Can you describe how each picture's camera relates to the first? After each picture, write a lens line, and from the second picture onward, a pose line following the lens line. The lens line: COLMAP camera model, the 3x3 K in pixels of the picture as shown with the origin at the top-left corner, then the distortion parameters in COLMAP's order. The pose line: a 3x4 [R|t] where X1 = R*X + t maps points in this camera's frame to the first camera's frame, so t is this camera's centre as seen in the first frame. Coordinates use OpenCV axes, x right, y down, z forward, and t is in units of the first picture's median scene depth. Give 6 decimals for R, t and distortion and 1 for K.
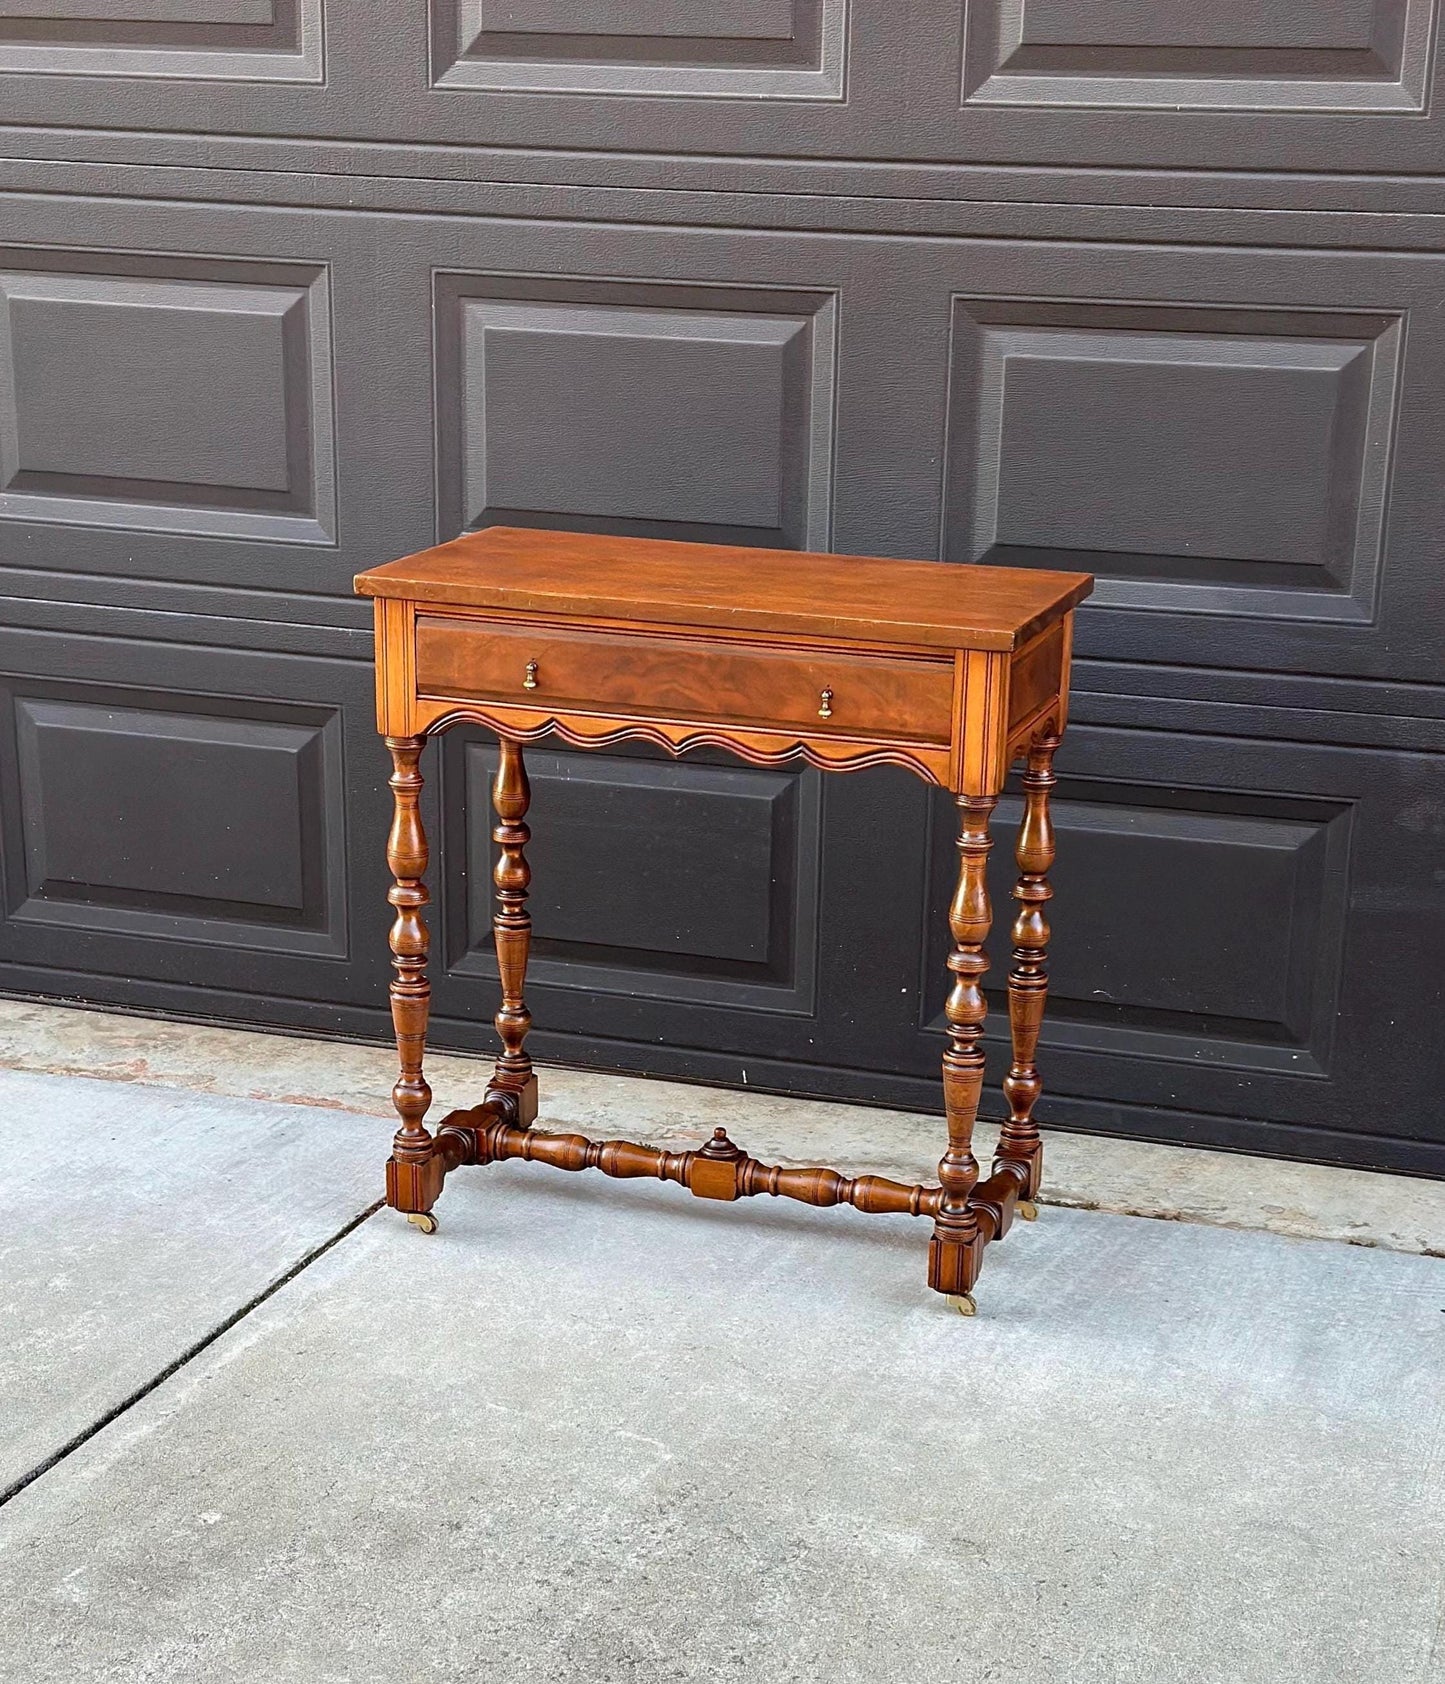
lens RADIAL K [[2999.4, 0, 760.3], [0, 2999.4, 1048.7], [0, 0, 1]] dist [0.170408, -0.209875]
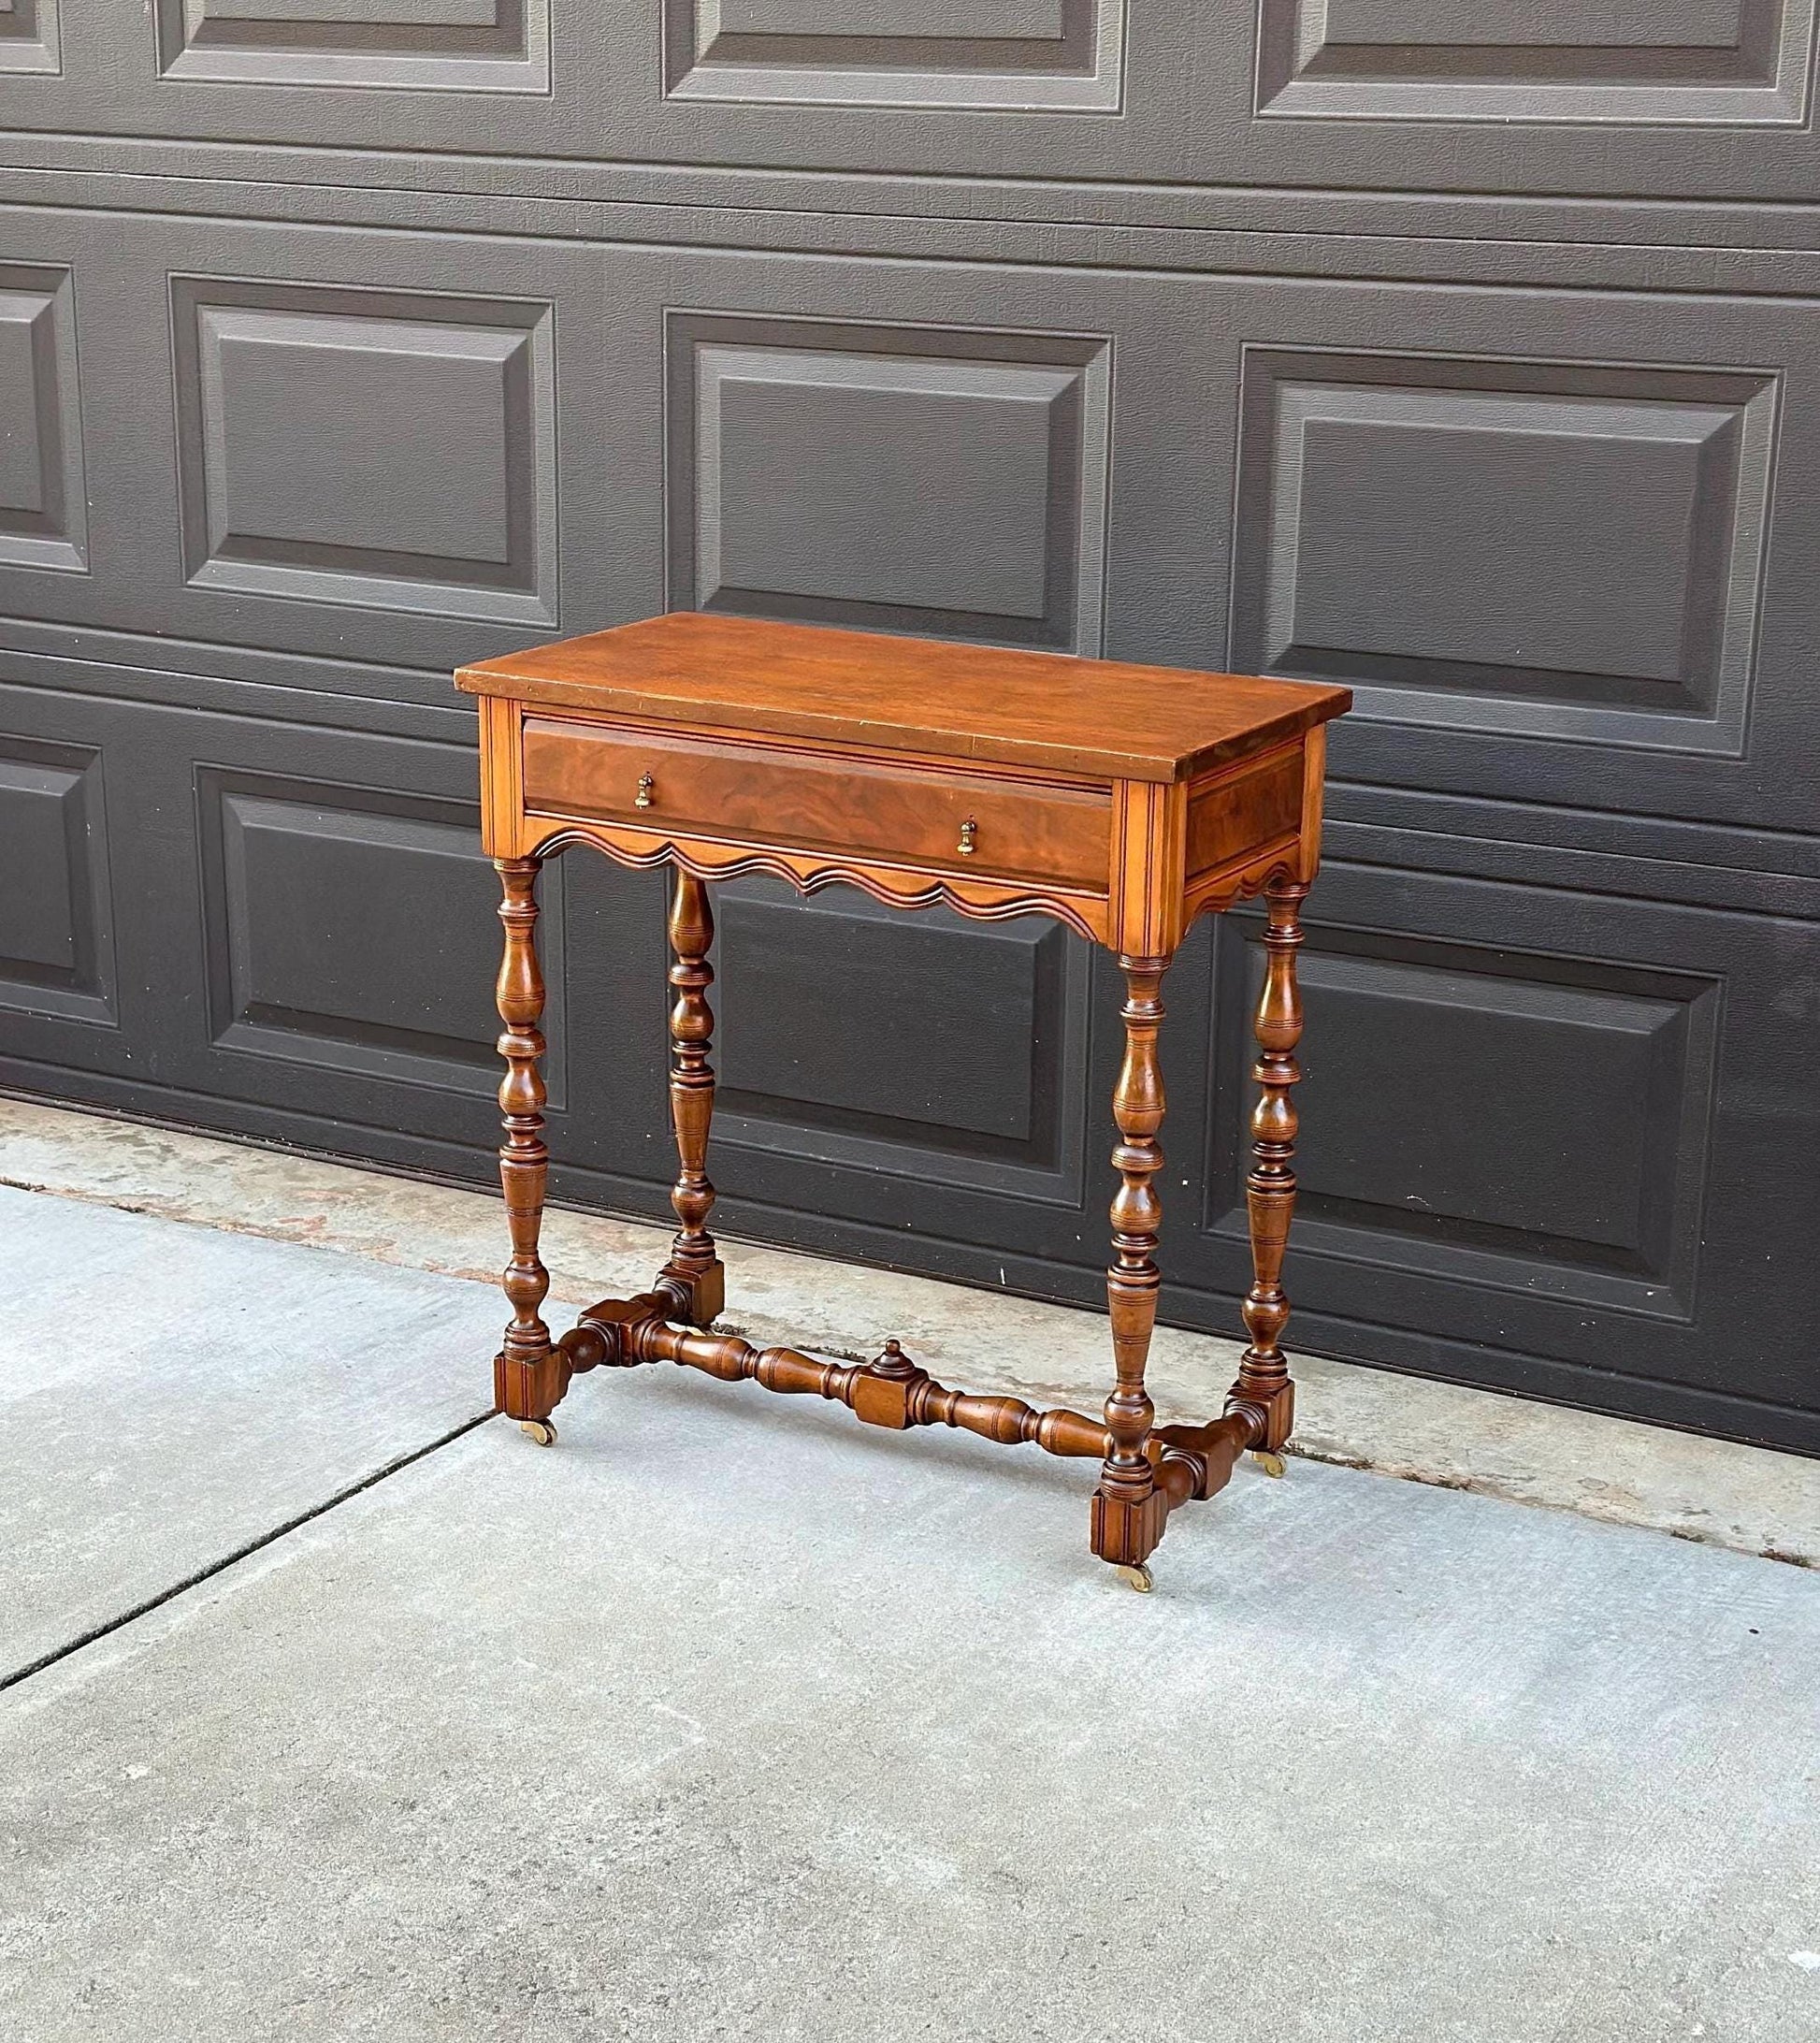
lens RADIAL K [[3595.1, 0, 904.6], [0, 3595.1, 1087.7], [0, 0, 1]] dist [0.167225, -0.109064]
pose [[0.981313, 0.046677, -0.186672, 0.173097], [-0.052496, 0.998274, -0.026345, -0.017180], [0.185120, 0.035652, 0.982069, 0.024616]]
